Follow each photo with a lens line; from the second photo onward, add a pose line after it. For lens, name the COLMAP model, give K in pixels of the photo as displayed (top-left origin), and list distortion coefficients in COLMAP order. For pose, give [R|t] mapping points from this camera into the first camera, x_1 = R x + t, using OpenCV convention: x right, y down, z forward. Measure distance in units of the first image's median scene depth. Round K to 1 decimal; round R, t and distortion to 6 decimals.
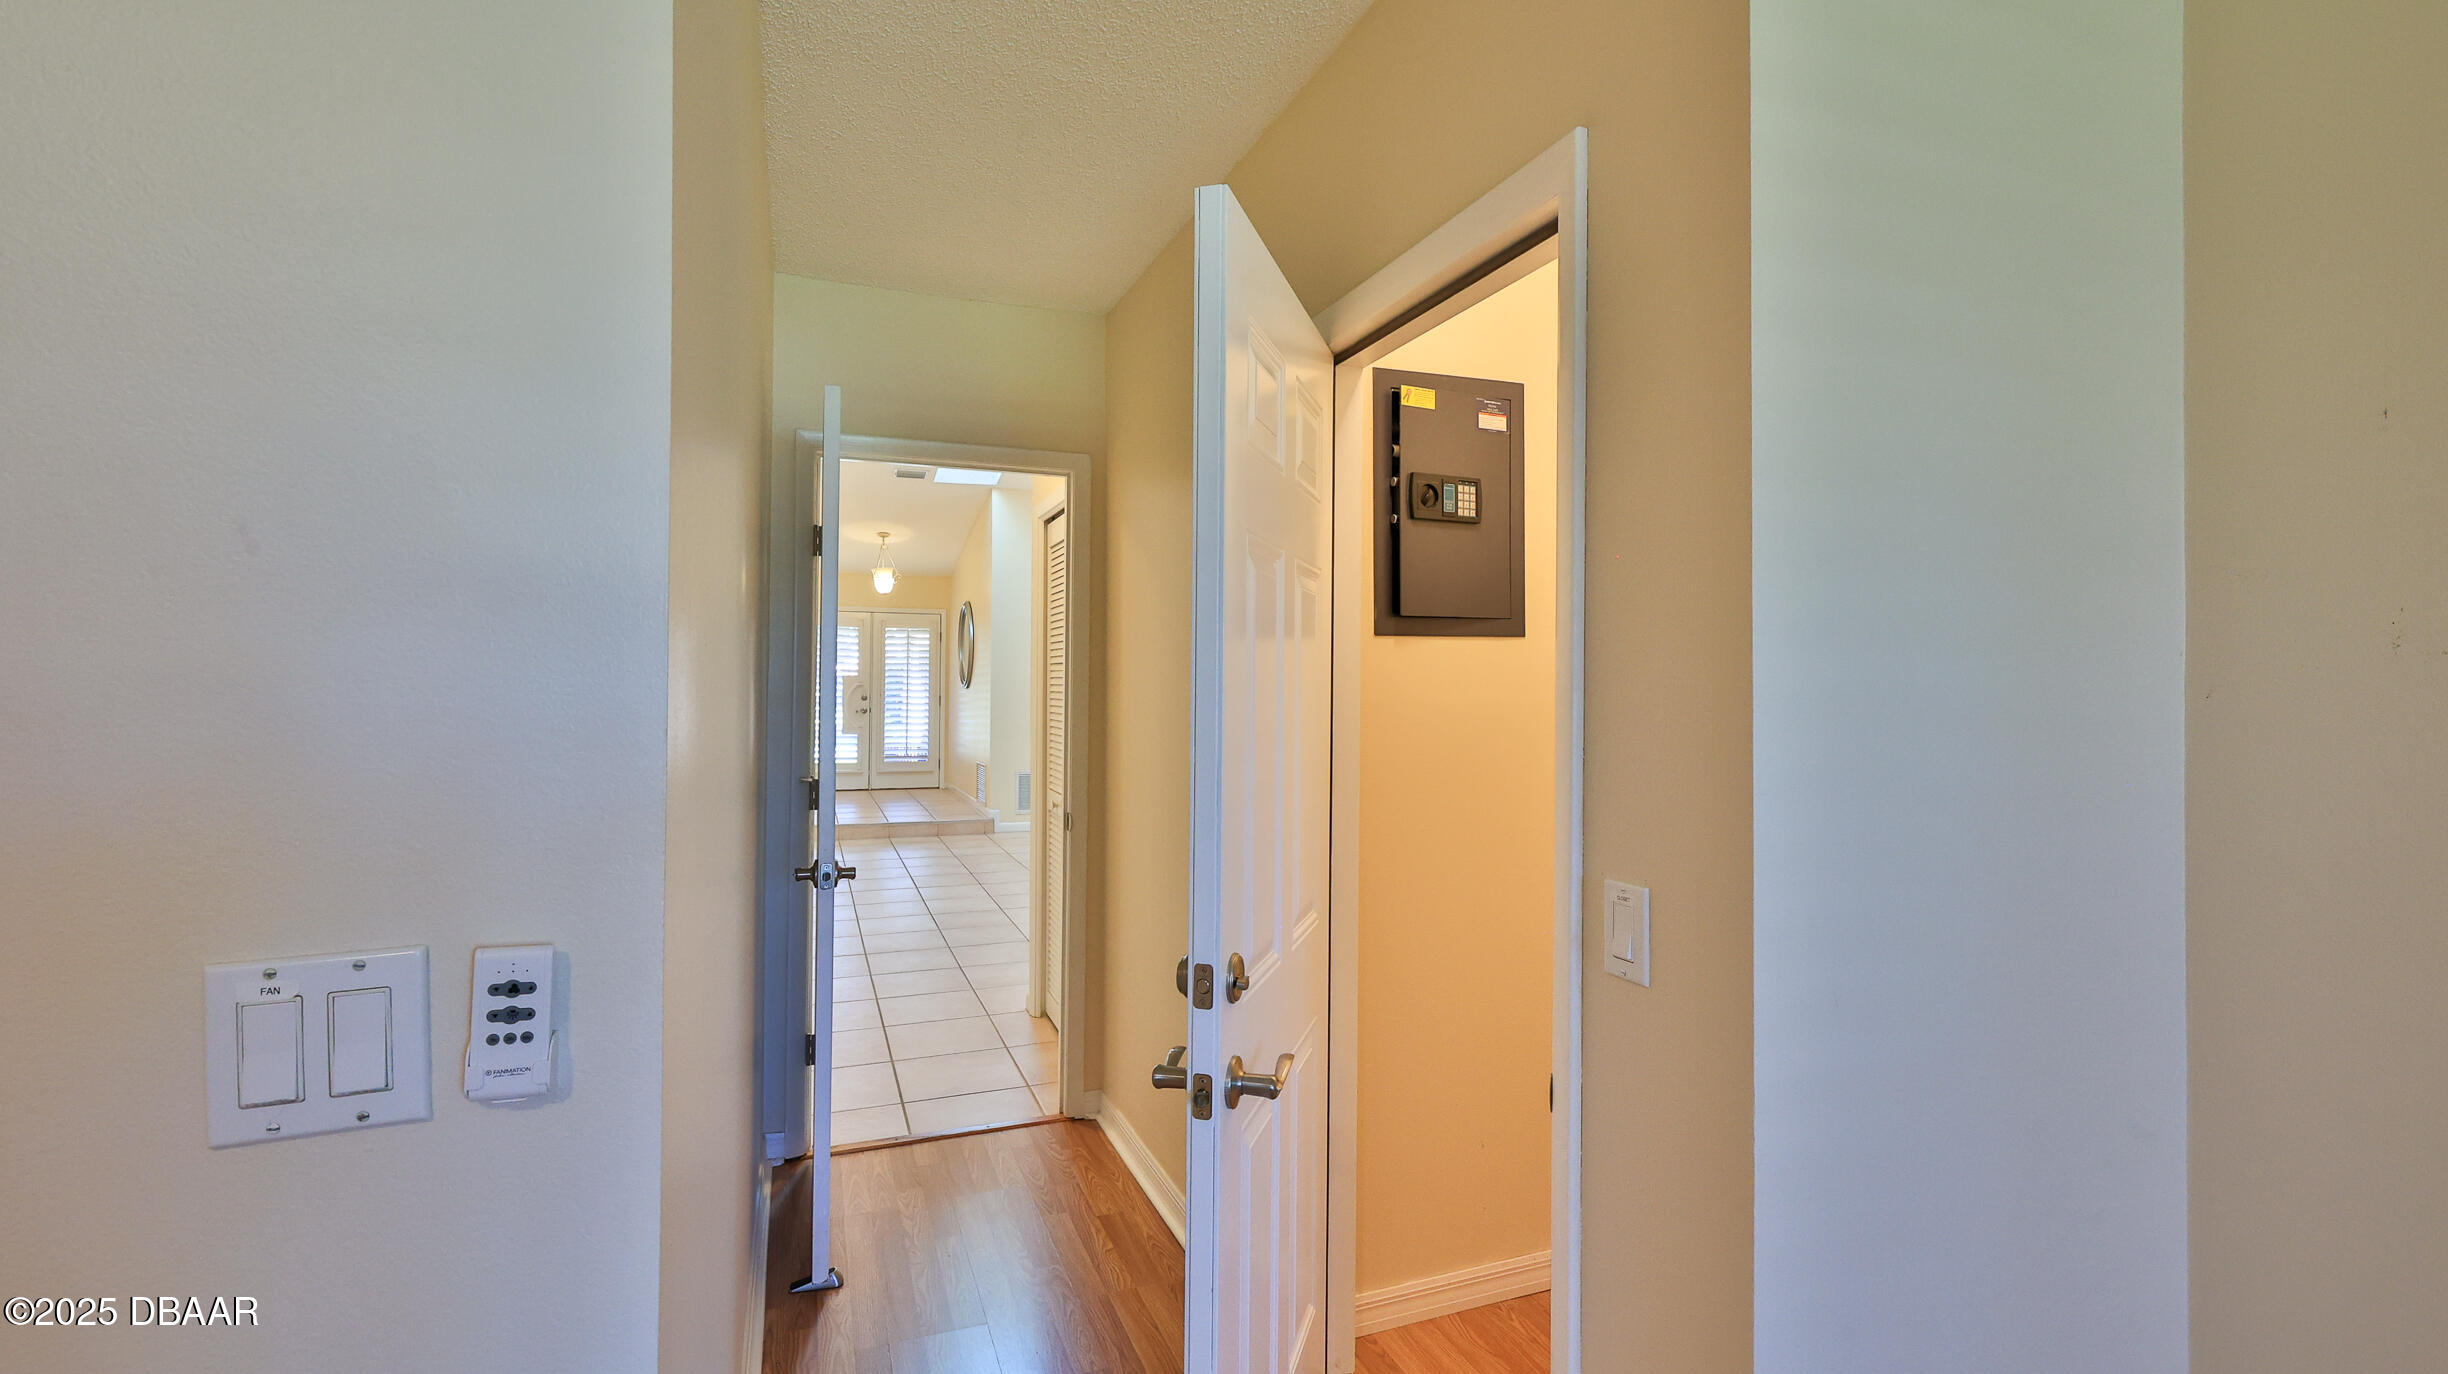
lens RADIAL K [[1090.1, 0, 1224.0], [0, 1090.1, 687.0], [0, 0, 1]] dist [-0.001442, -0.000125]
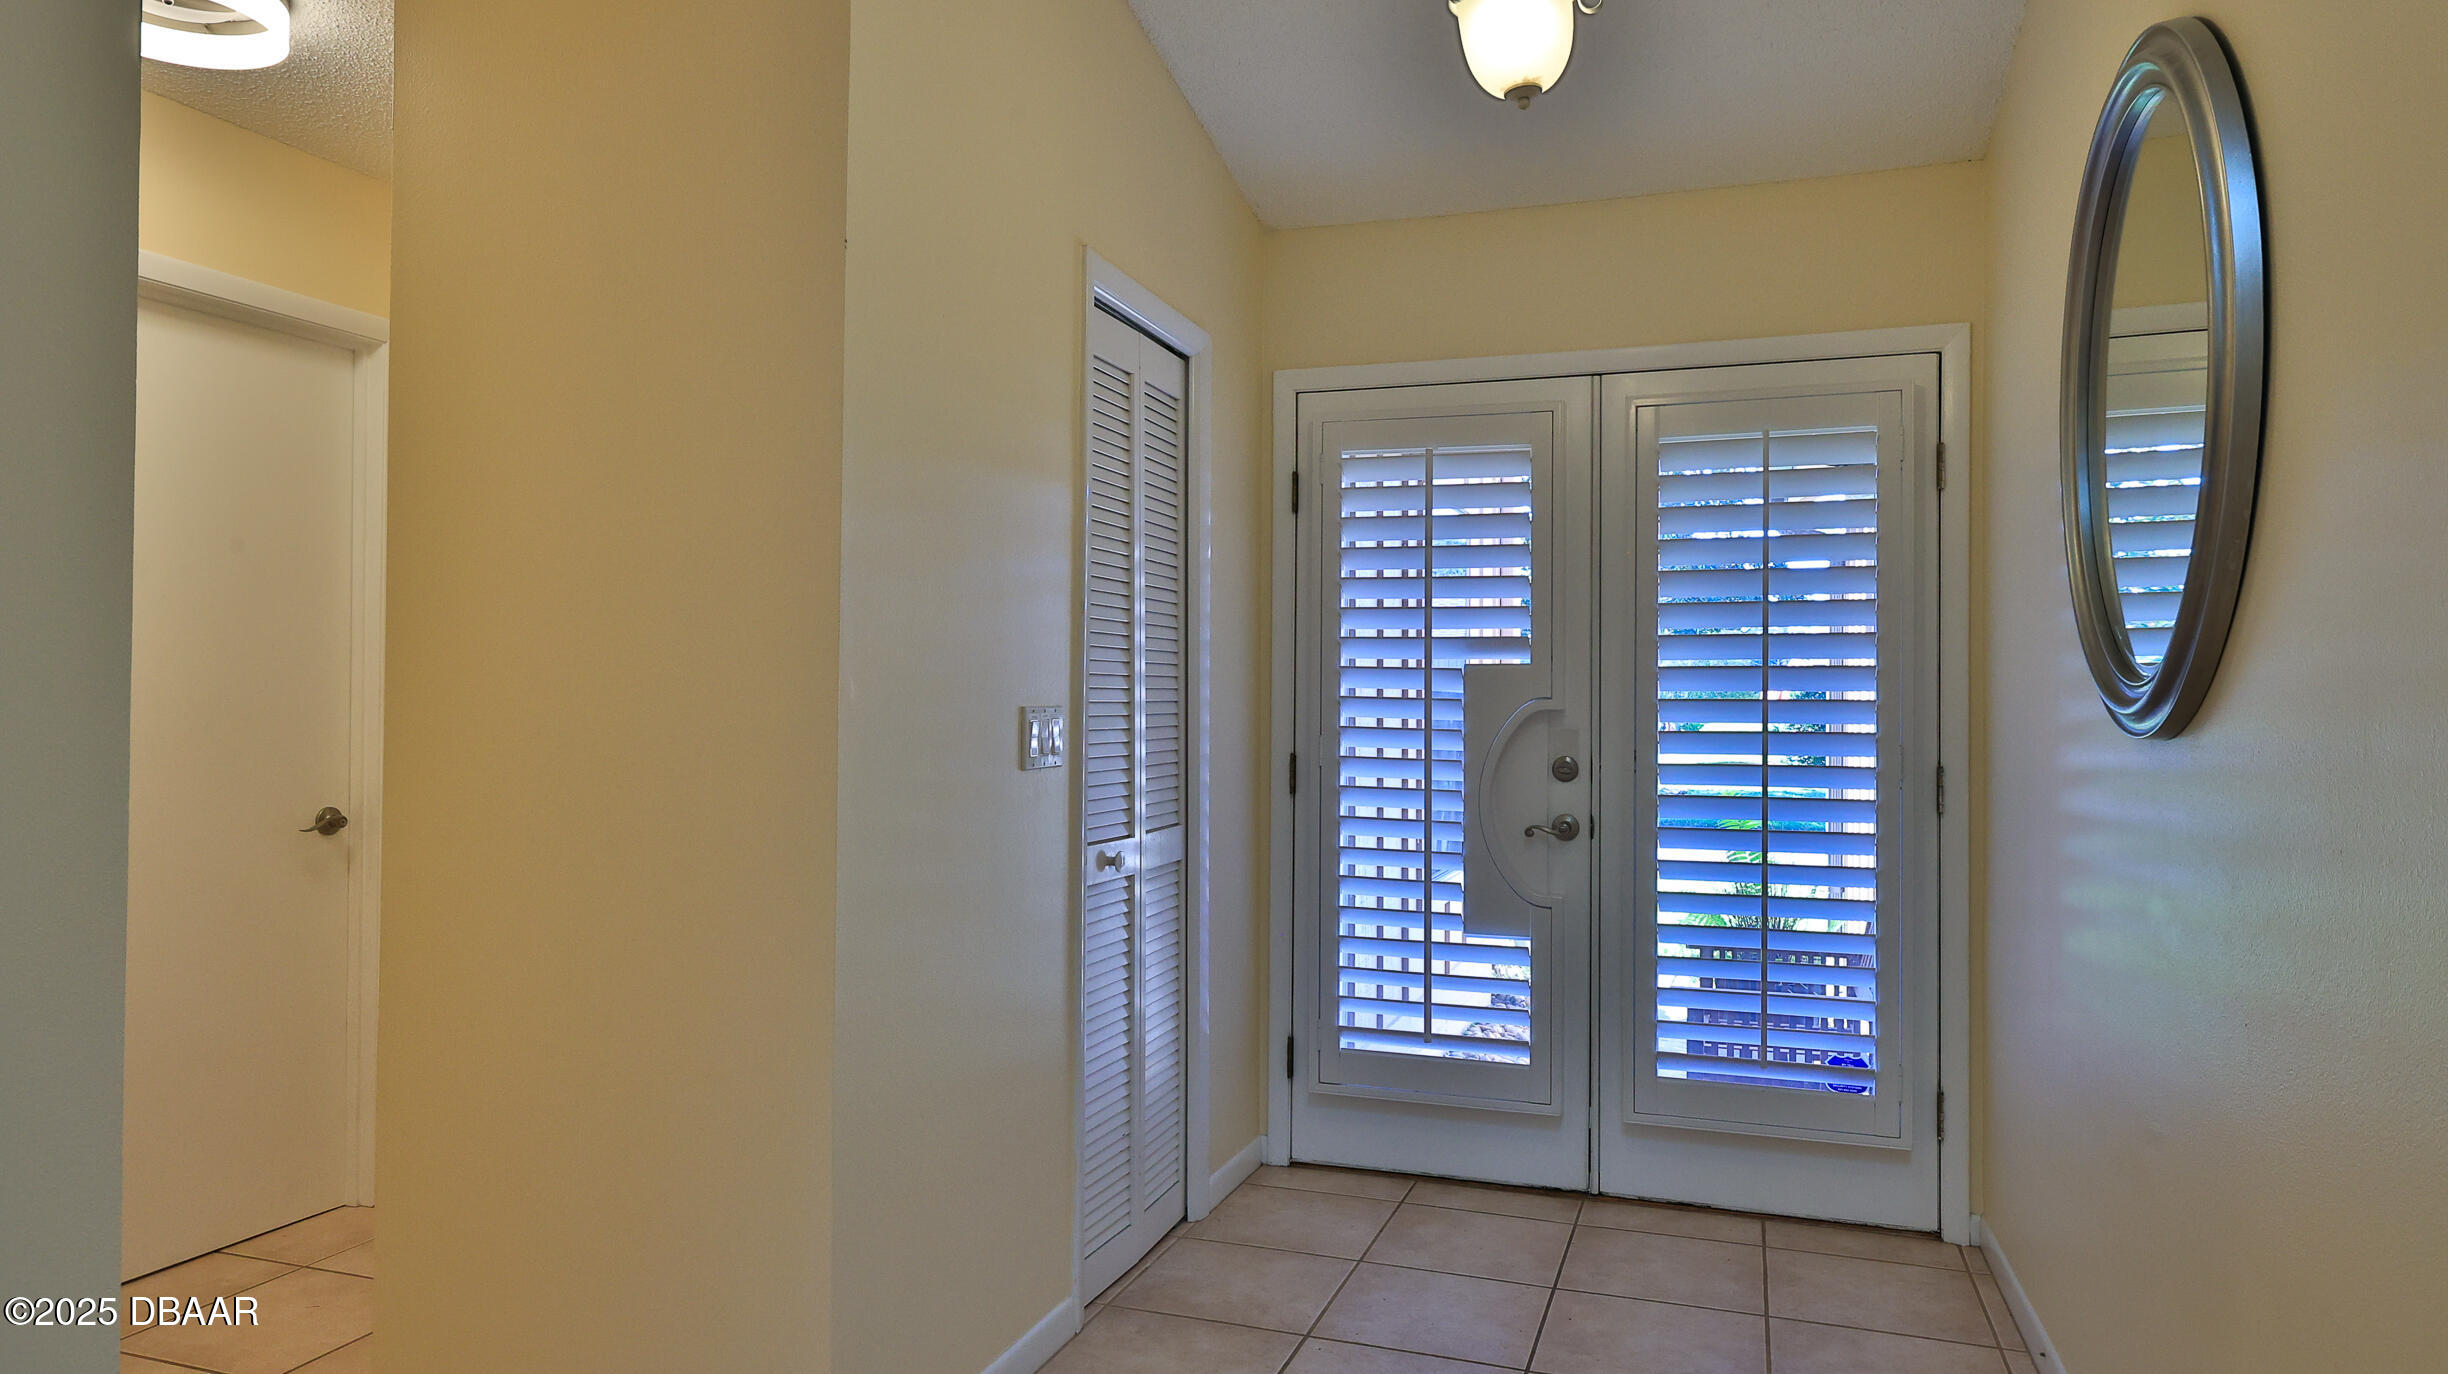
lens RADIAL K [[1456.4, 0, 1224.0], [0, 1456.4, 687.0], [0, 0, 1]] dist [-0.003238, -0.000569]
pose [[0.749112, -0.018266, -0.662192, -0.187455], [0.001176, 0.999655, -0.026244, 0.001231], [0.662443, 0.018881, 0.748875, 0.734649]]
